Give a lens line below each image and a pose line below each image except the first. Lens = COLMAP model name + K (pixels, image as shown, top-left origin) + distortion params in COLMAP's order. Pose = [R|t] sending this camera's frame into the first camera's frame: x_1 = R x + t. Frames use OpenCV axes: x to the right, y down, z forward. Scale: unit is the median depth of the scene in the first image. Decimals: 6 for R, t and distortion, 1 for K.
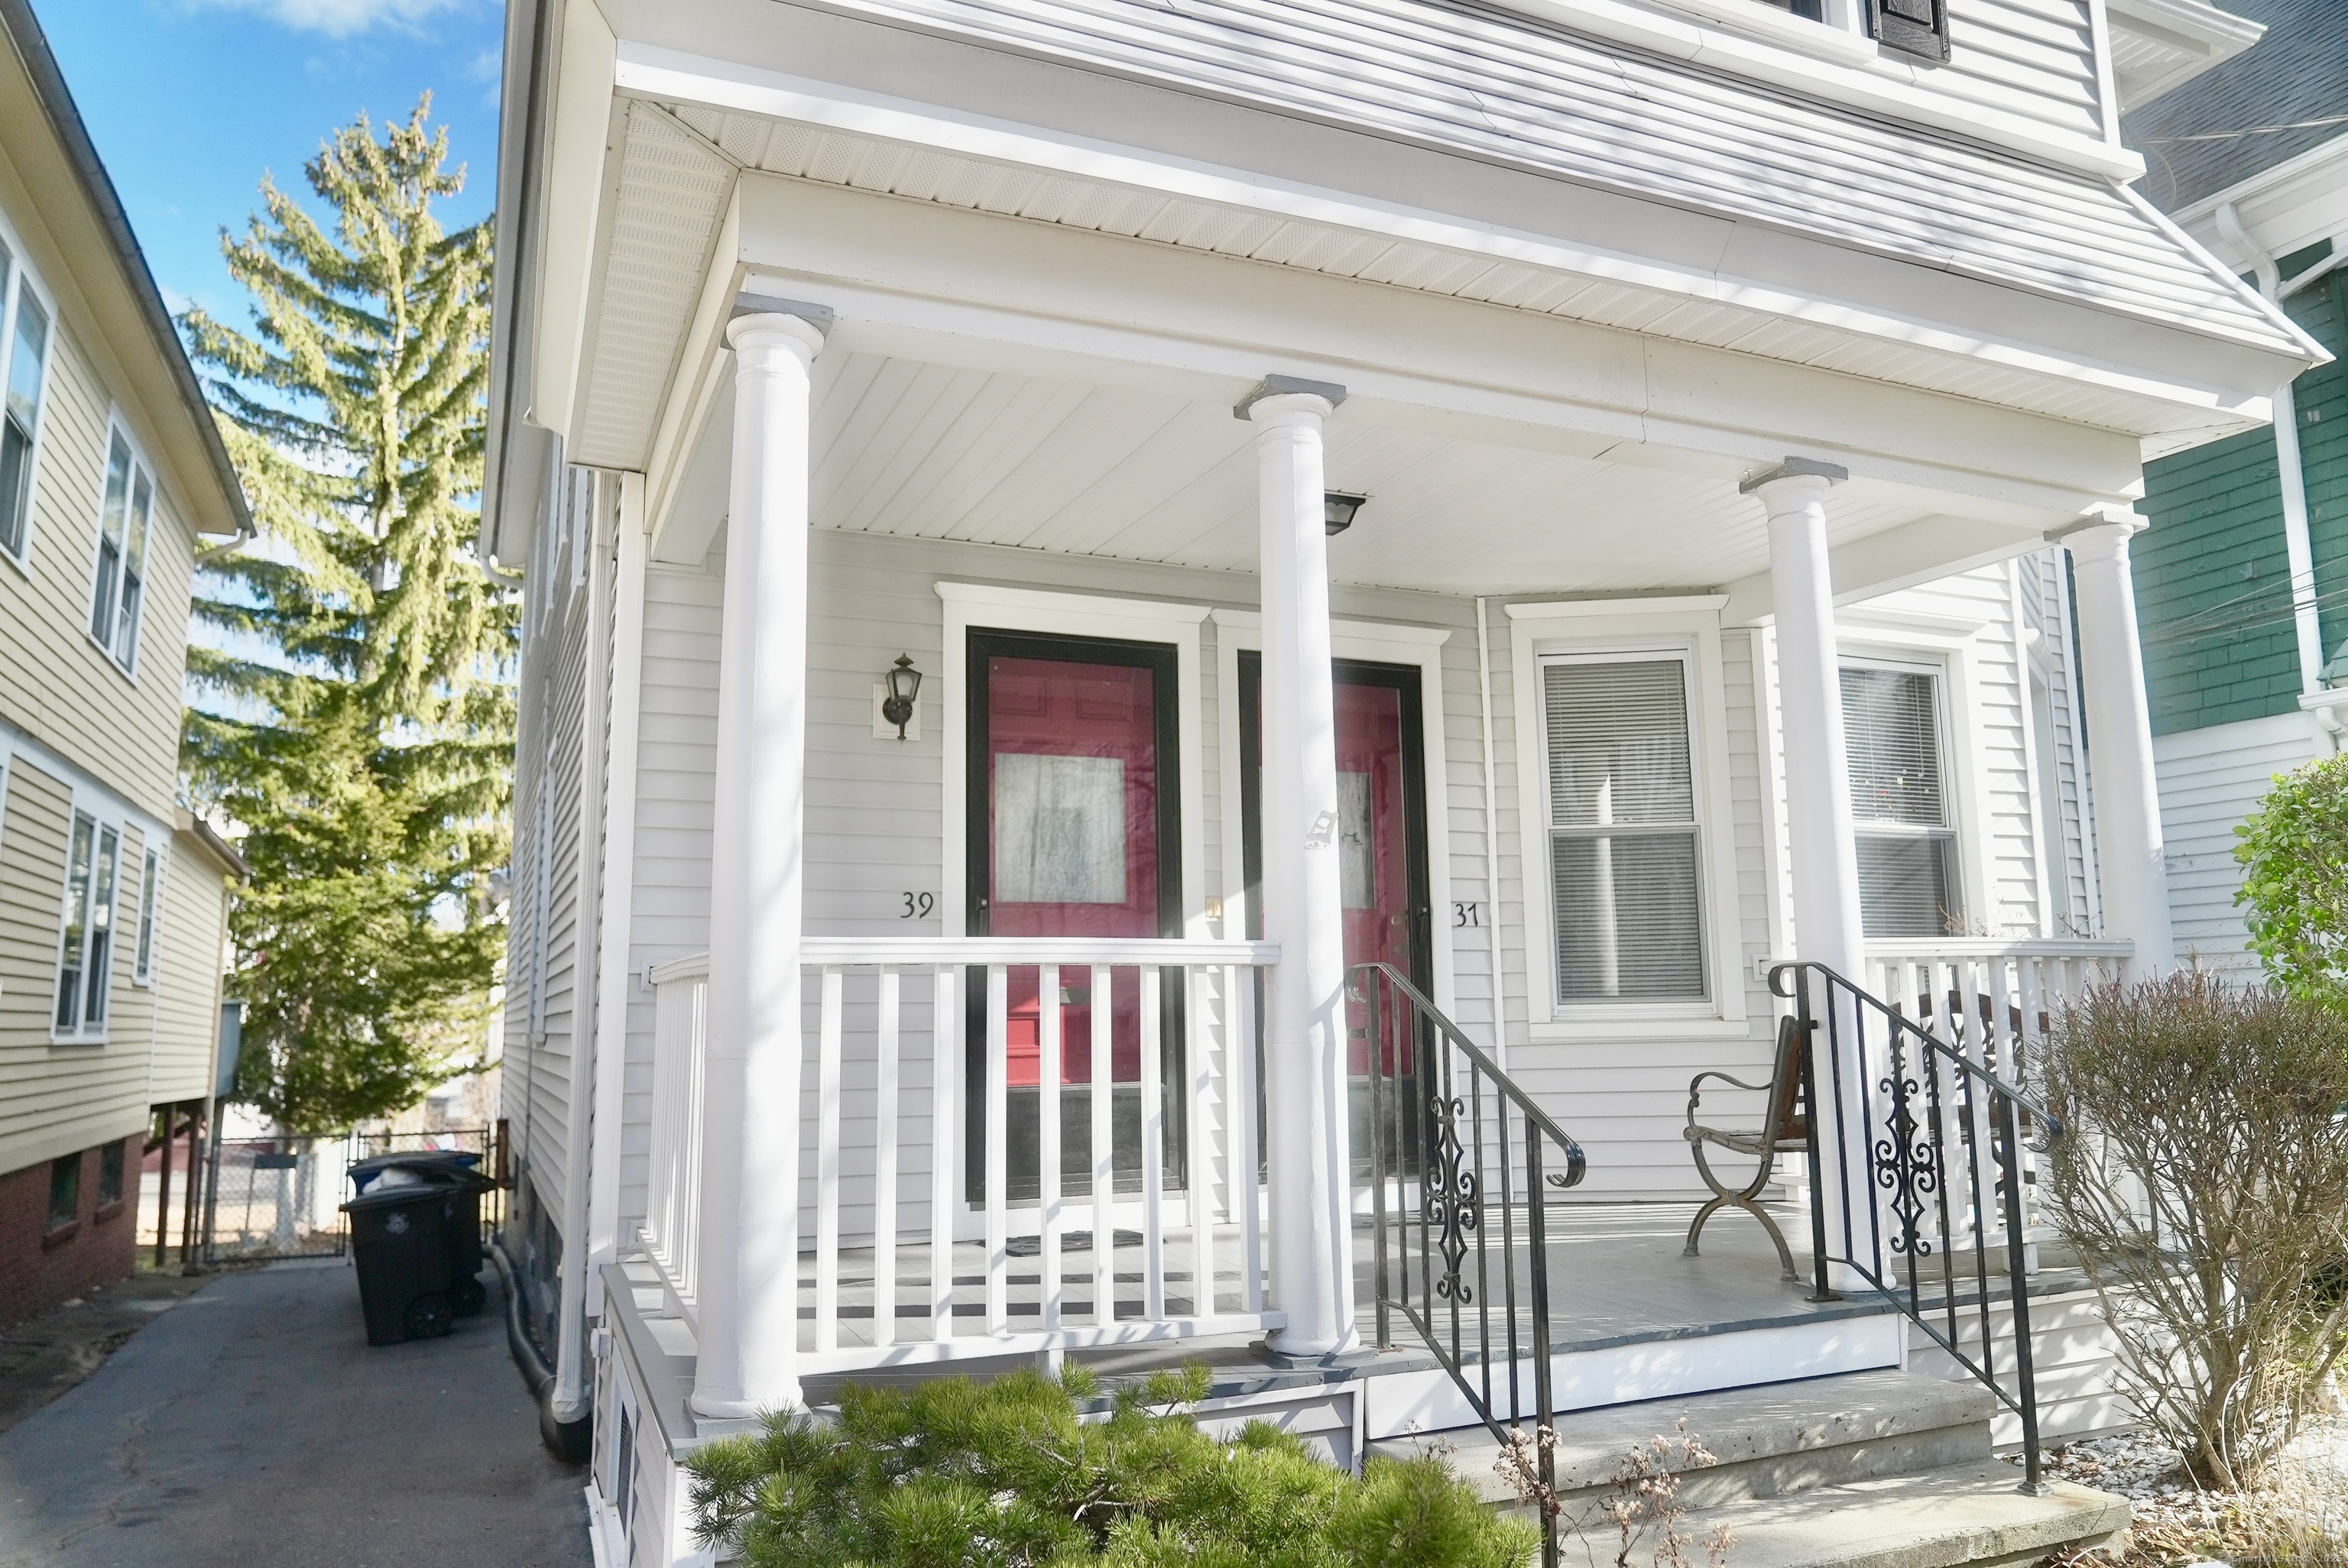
lens RADIAL K [[1597.2, 0, 1174.5], [0, 1597.2, 784.6], [0, 0, 1]] dist [-0.029503, 0.012967]
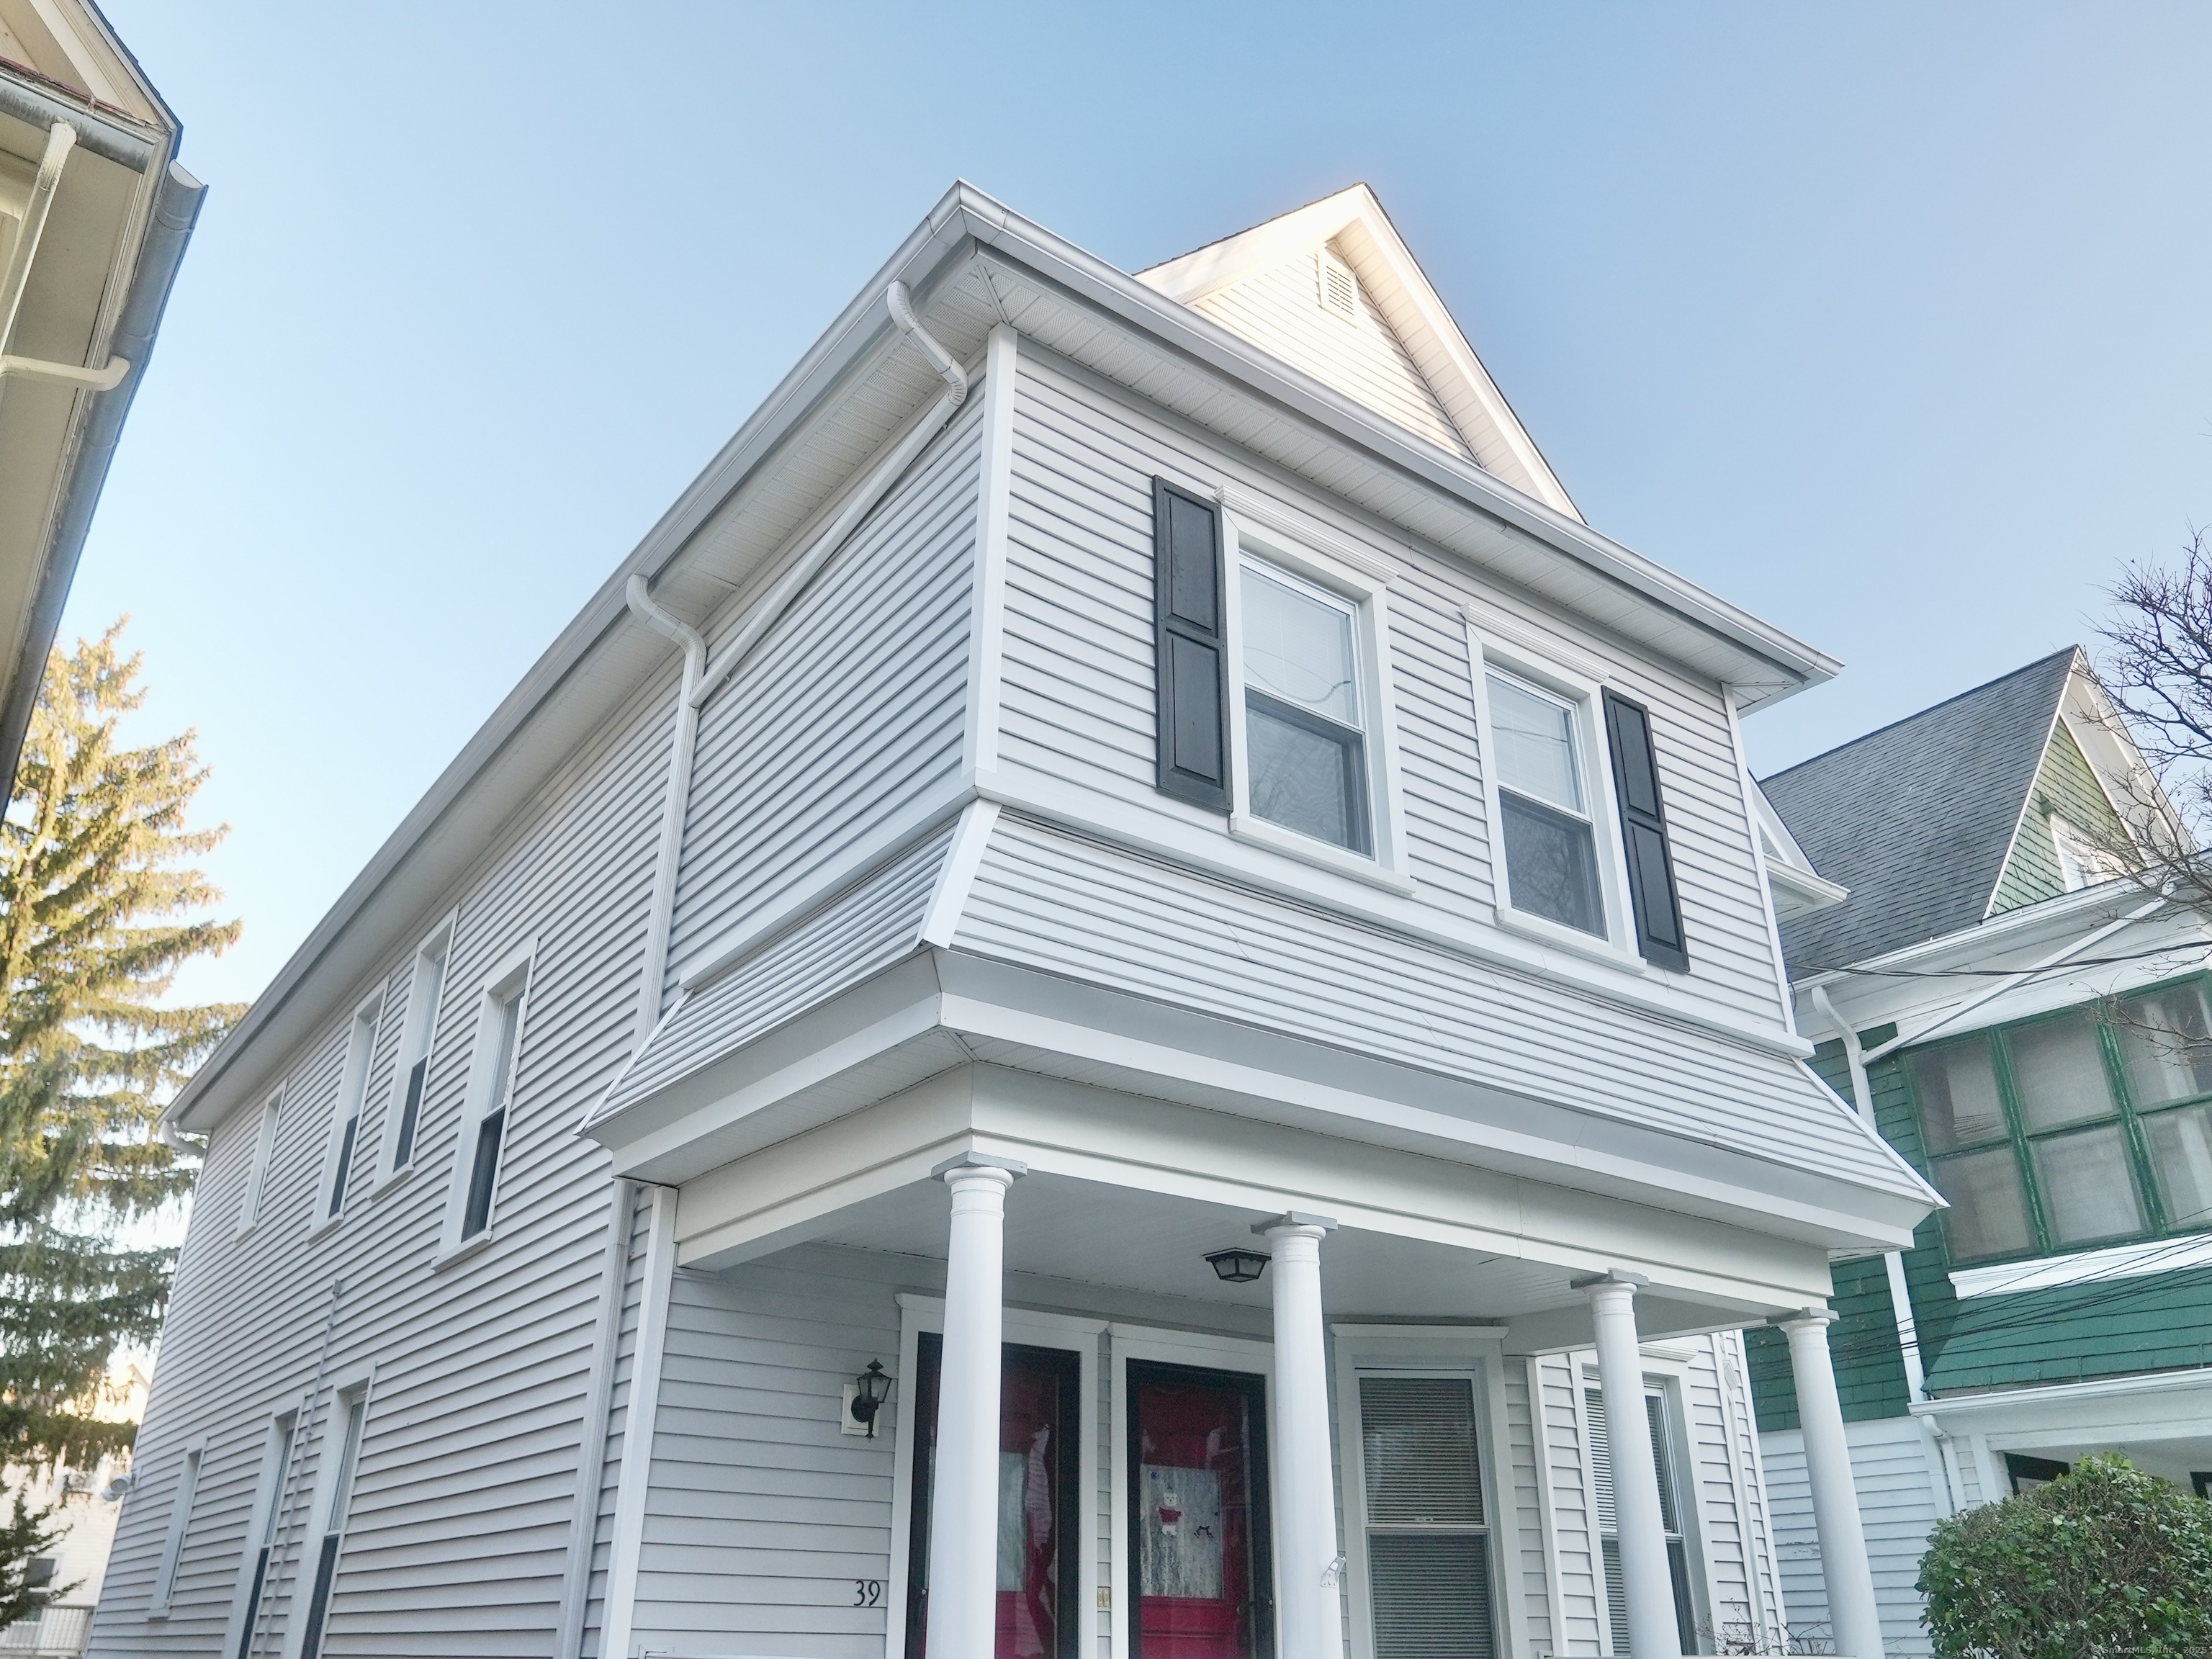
lens RADIAL K [[1695.1, 0, 1100.0], [0, 1695.1, 810.3], [0, 0, 1]] dist [-0.039434, 0.020205]
pose [[0.975387, 0.117352, 0.186680, -0.285555], [-0.052339, 0.945638, -0.320981, -0.073566], [-0.214200, 0.303310, 0.928505, -0.293509]]
